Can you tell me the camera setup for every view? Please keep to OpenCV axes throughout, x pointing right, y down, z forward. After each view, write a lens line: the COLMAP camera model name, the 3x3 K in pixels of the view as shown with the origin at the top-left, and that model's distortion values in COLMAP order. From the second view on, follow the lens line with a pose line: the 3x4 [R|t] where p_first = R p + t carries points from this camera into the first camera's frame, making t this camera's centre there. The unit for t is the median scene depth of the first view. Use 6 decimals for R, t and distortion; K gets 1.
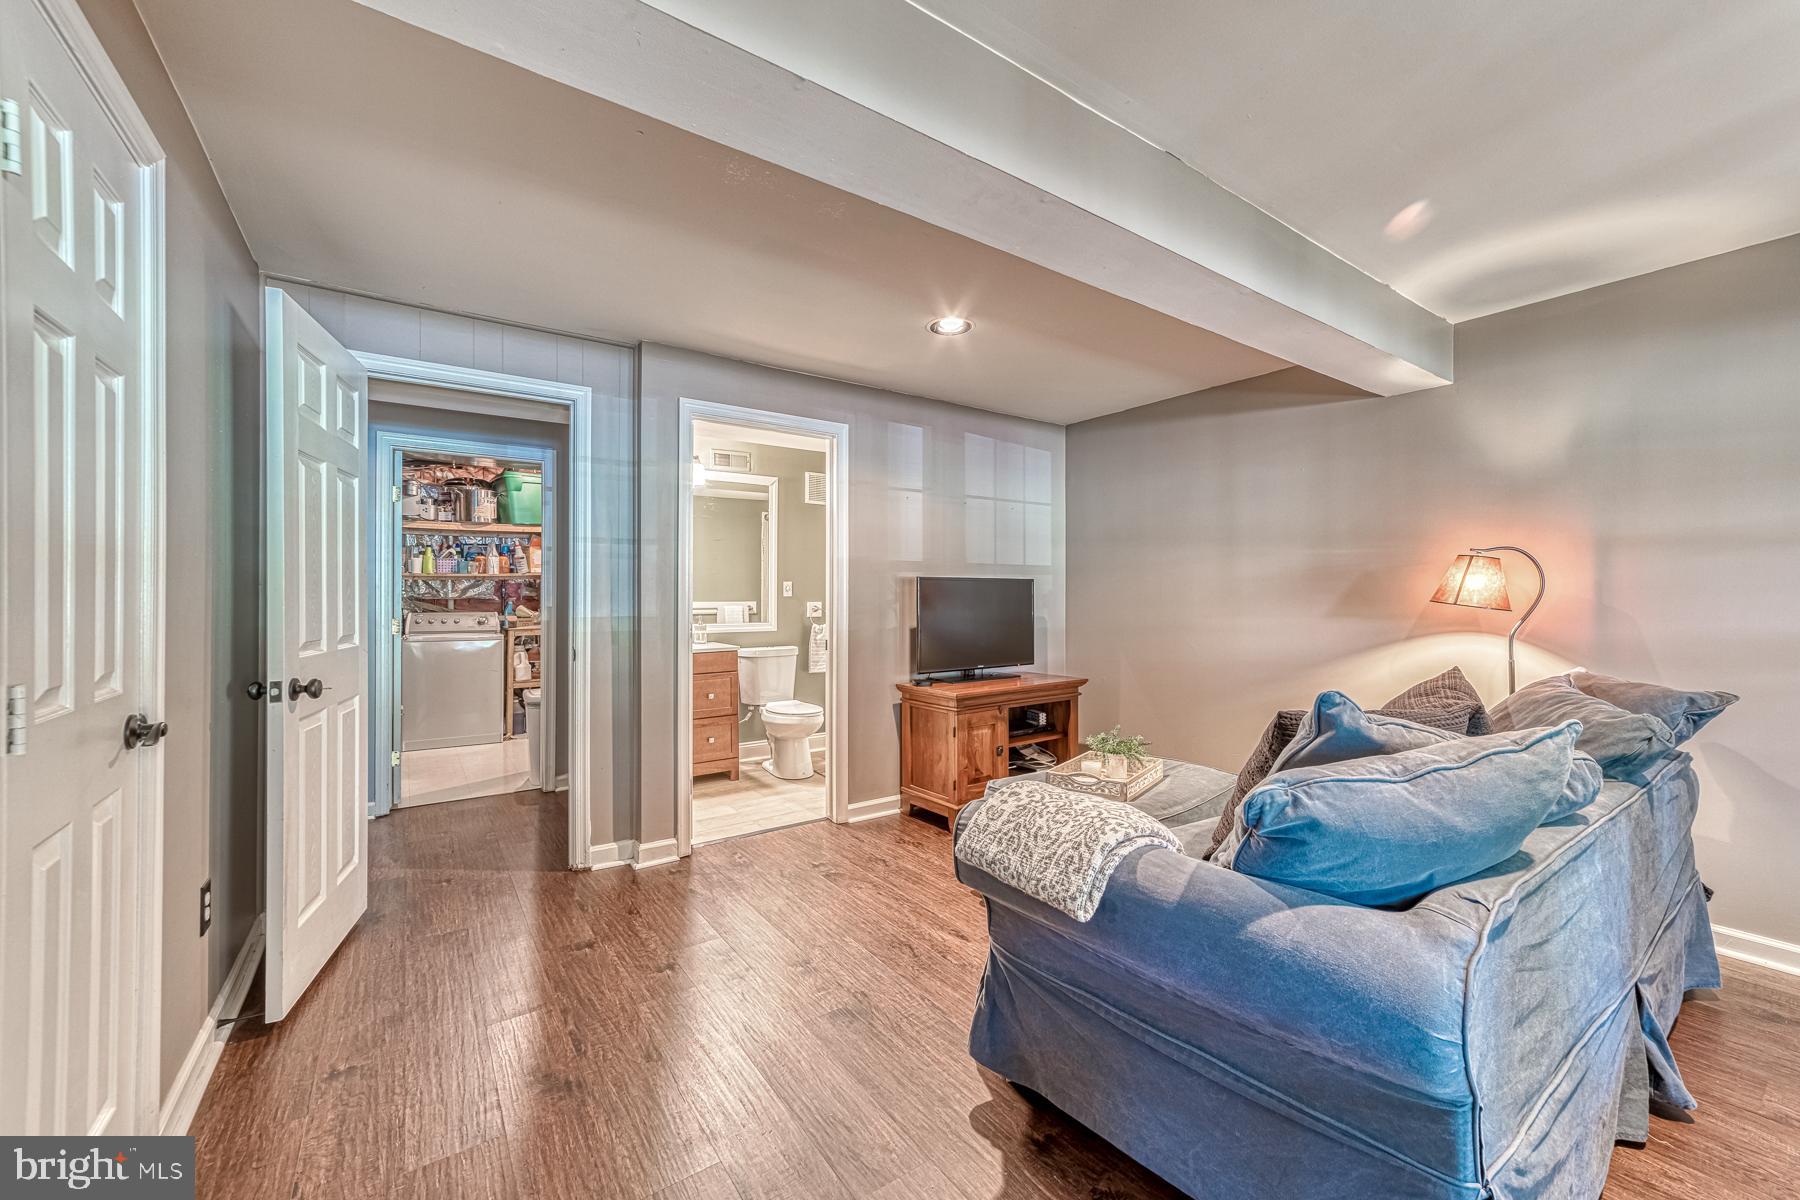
lens RADIAL K [[706.7, 0, 910.2], [0, 706.7, 584.9], [0, 0, 1]] dist [-0.008036, 0.006401]
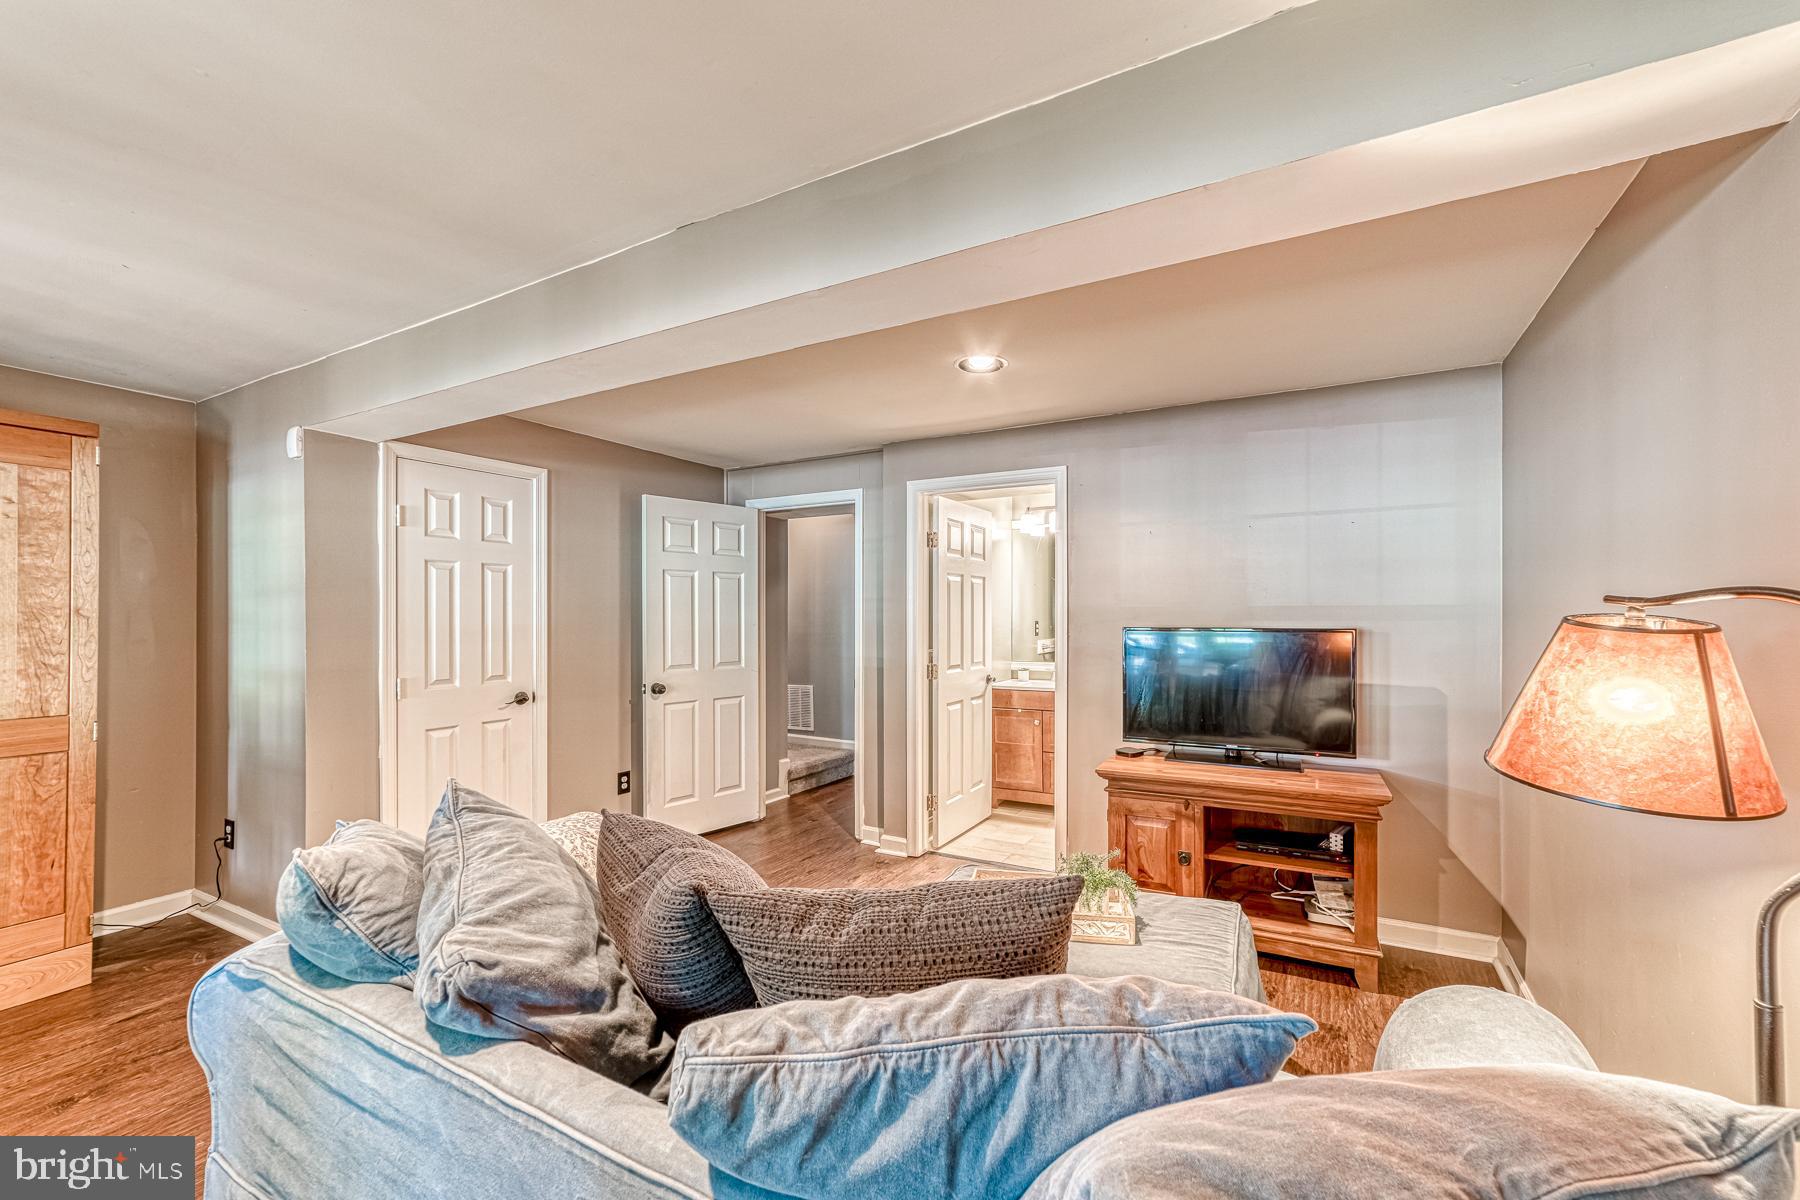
lens RADIAL K [[706.7, 0, 950.7], [0, 706.7, 613.9], [0, 0, 1]] dist [-0.008036, 0.006401]
pose [[0.461361, -0.001084, -0.887212, 0.922265], [0.010275, 0.999939, 0.004122, -0.046866], [0.887153, -0.011018, 0.461344, 0.573866]]
